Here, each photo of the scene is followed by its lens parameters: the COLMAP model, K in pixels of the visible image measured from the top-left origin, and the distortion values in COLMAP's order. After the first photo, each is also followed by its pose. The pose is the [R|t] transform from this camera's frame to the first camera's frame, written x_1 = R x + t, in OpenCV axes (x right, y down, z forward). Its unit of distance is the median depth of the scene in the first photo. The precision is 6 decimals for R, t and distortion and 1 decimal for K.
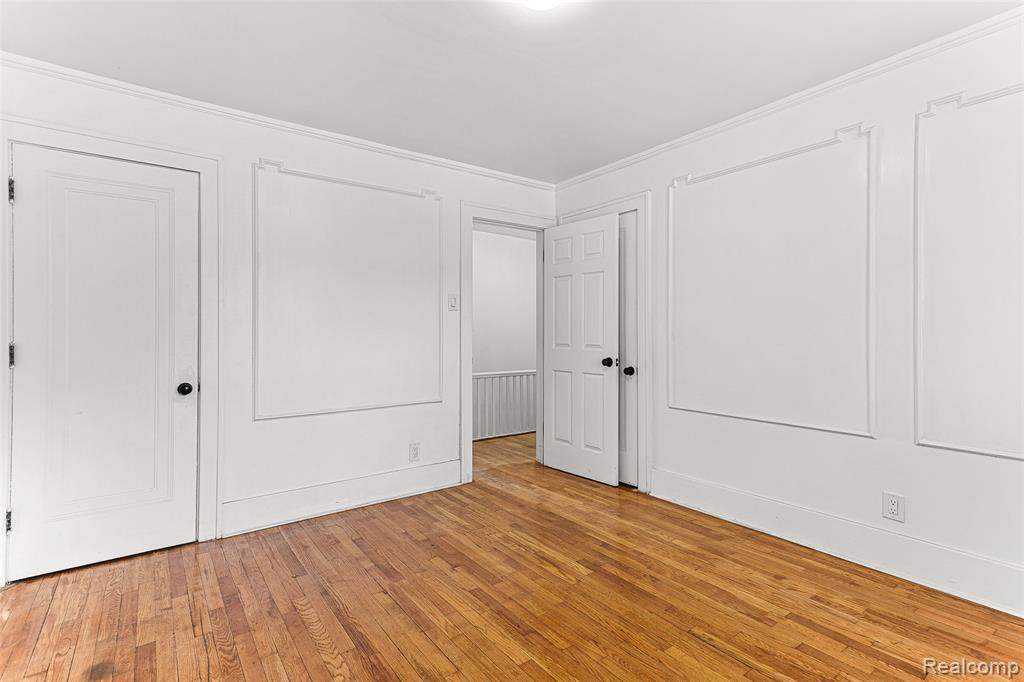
lens RADIAL K [[486.7, 0, 512.0], [0, 486.7, 336.0], [0, 0, 1]] dist [0.031920, 0.001829]
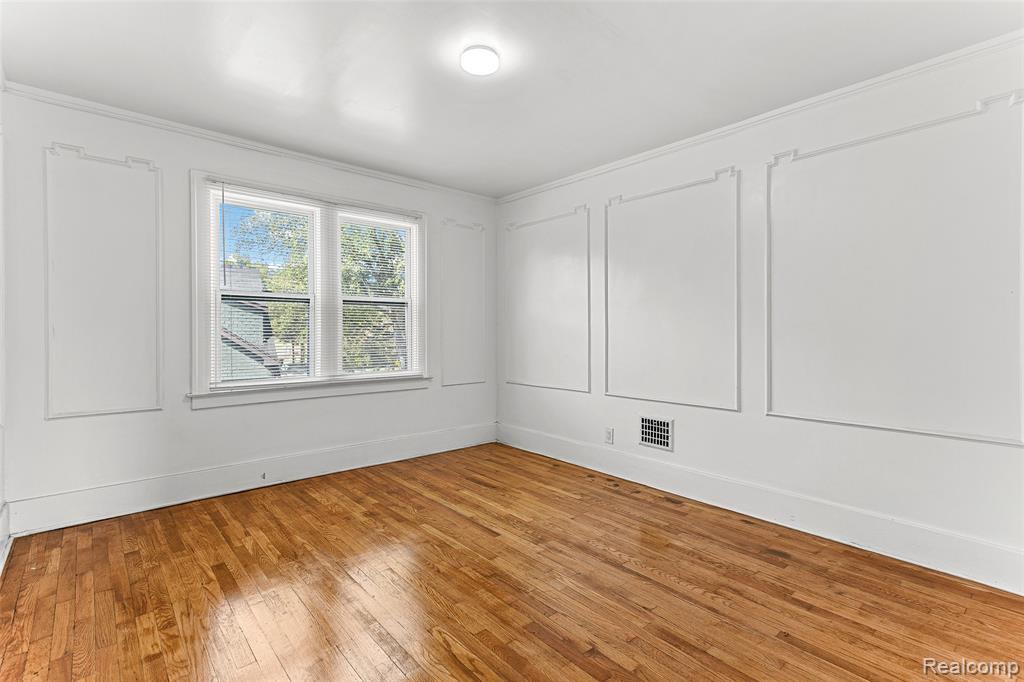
lens RADIAL K [[486.7, 0, 511.4], [0, 486.7, 334.3], [0, 0, 1]] dist [0.031920, 0.001829]
pose [[-0.997189, 0.002013, -0.074906, 0.066324], [0.000831, 0.999875, 0.015816, -0.008071], [0.074928, 0.015709, -0.997065, 1.979273]]
